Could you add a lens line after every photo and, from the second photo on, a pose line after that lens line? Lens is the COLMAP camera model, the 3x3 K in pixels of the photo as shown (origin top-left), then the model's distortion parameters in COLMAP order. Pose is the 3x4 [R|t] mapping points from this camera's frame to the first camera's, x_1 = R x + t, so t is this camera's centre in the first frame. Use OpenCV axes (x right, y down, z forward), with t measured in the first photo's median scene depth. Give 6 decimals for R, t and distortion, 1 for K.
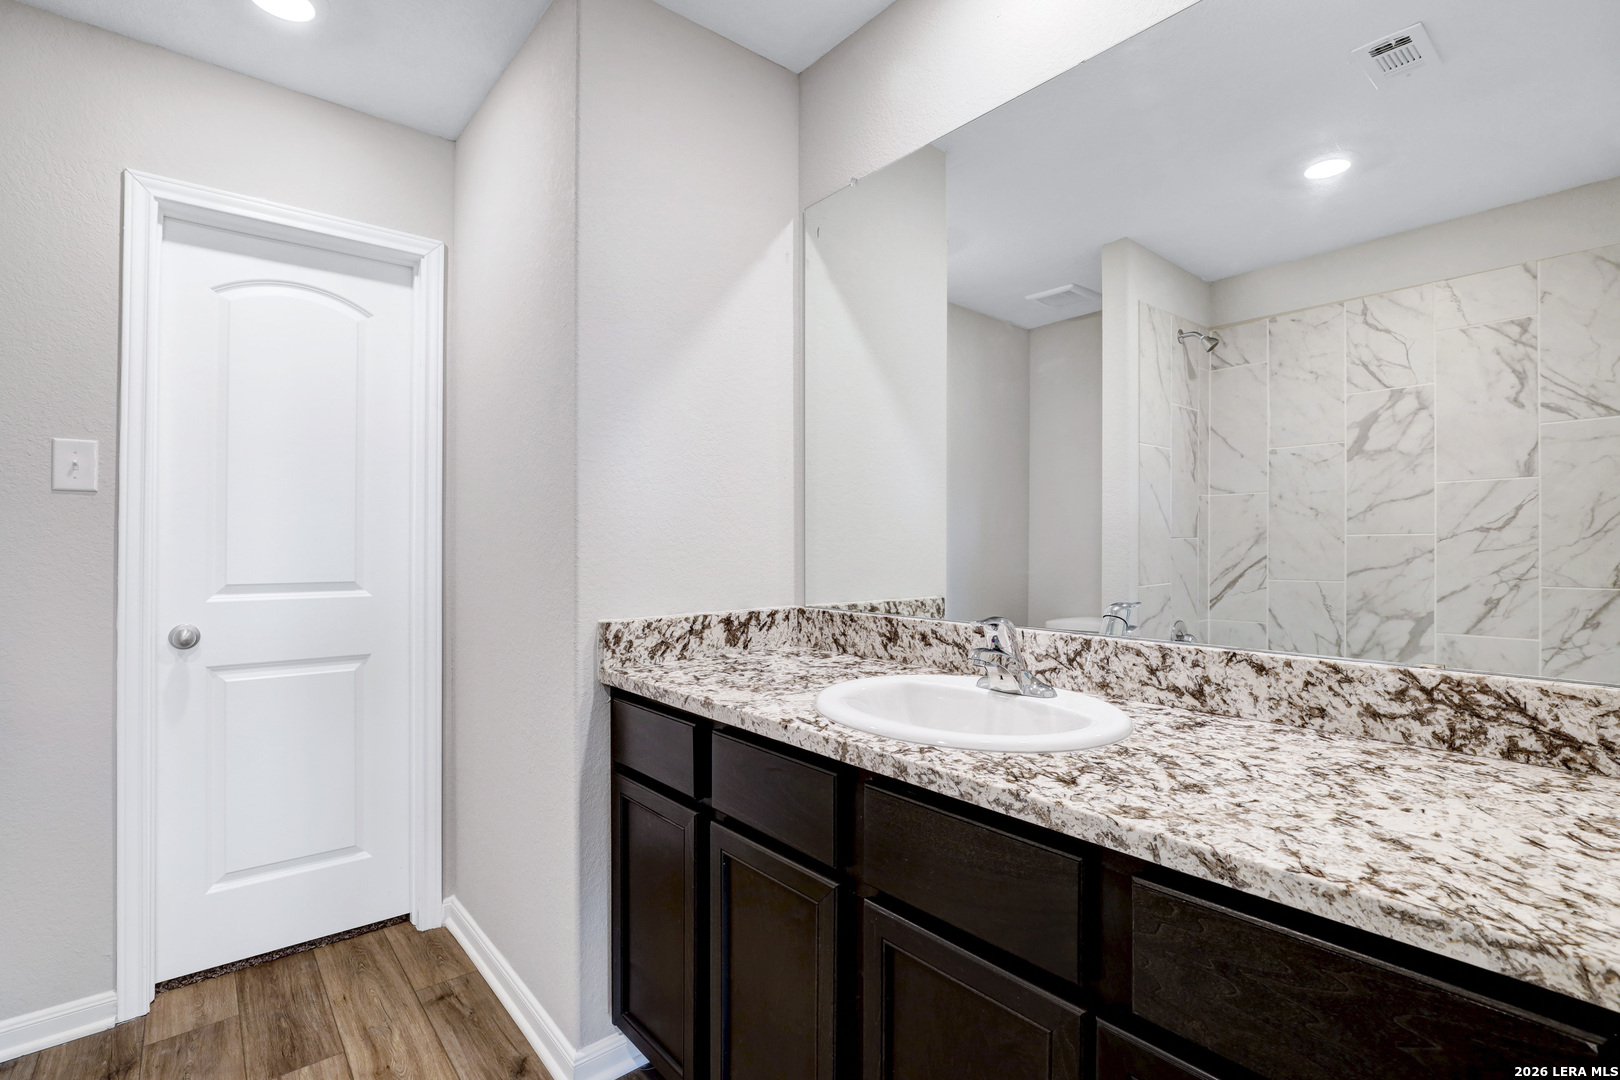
lens RADIAL K [[752.2, 0, 814.4], [0, 752.2, 538.3], [0, 0, 1]] dist [-0.030274, 0.009738]
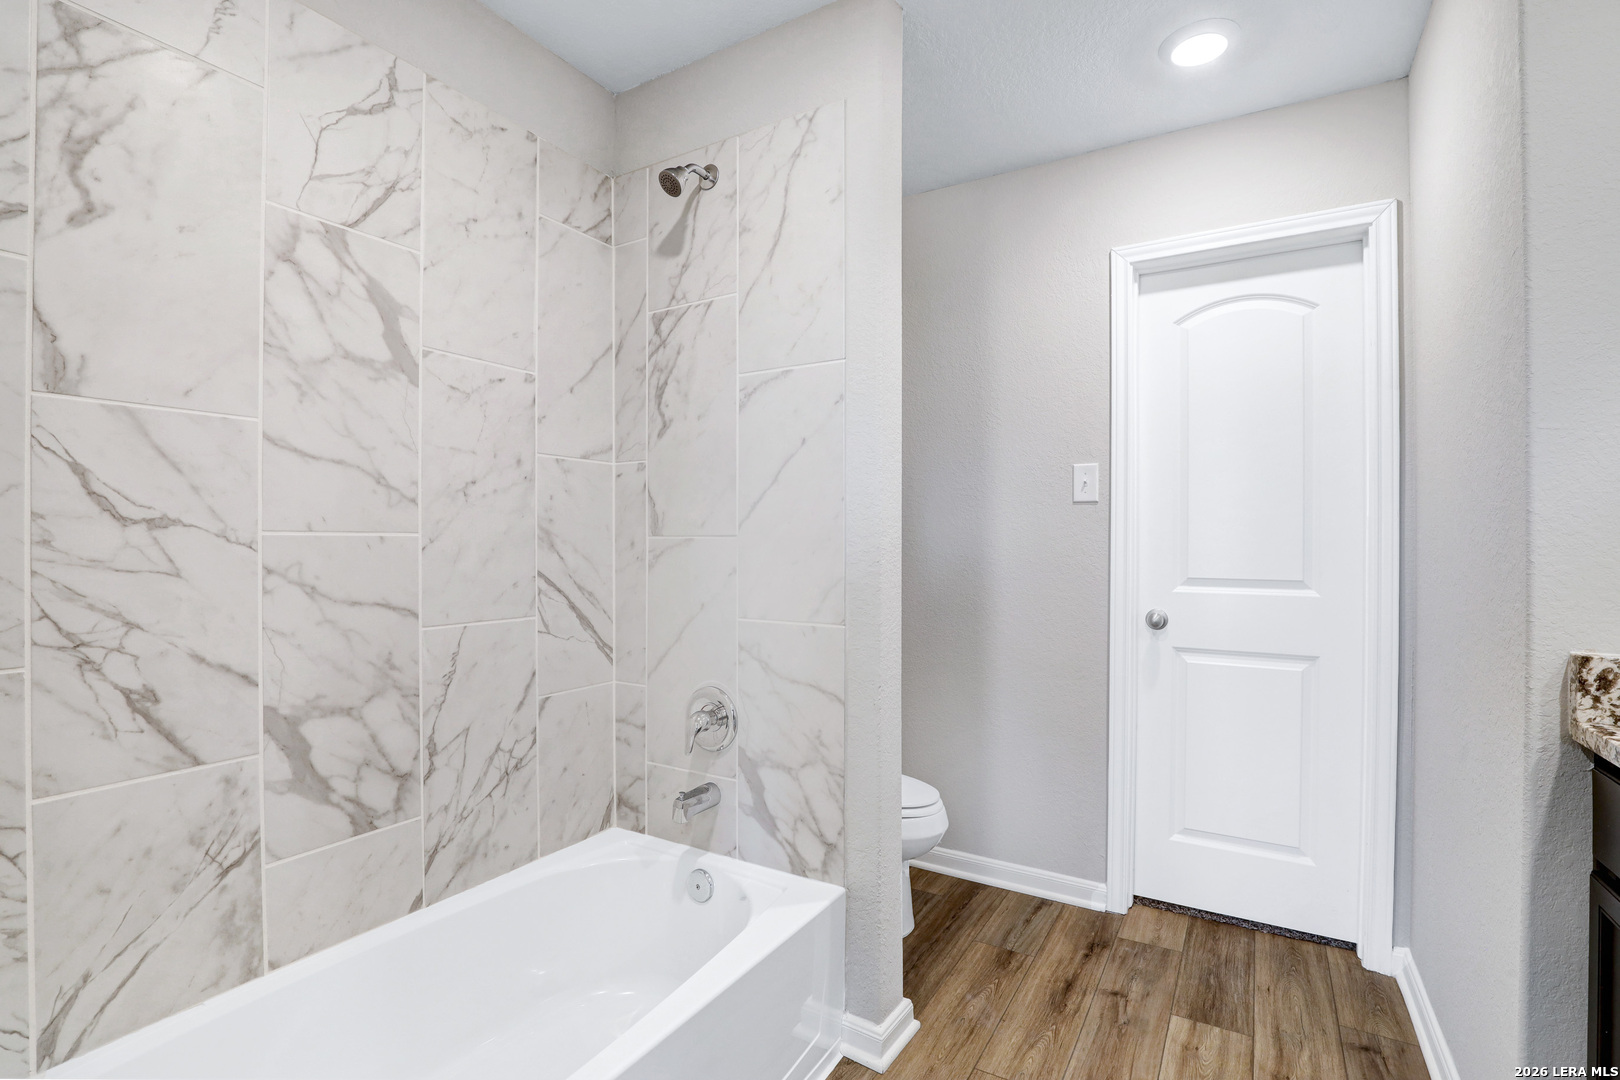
lens RADIAL K [[751.3, 0, 810.0], [0, 751.3, 540.0], [0, 0, 1]] dist [-0.040761, 0.008044]
pose [[0.312561, 0.001138, -0.949897, 0.122519], [0.003144, 0.999993, 0.002233, 0.000041], [0.949892, -0.003684, 0.312555, 0.090007]]
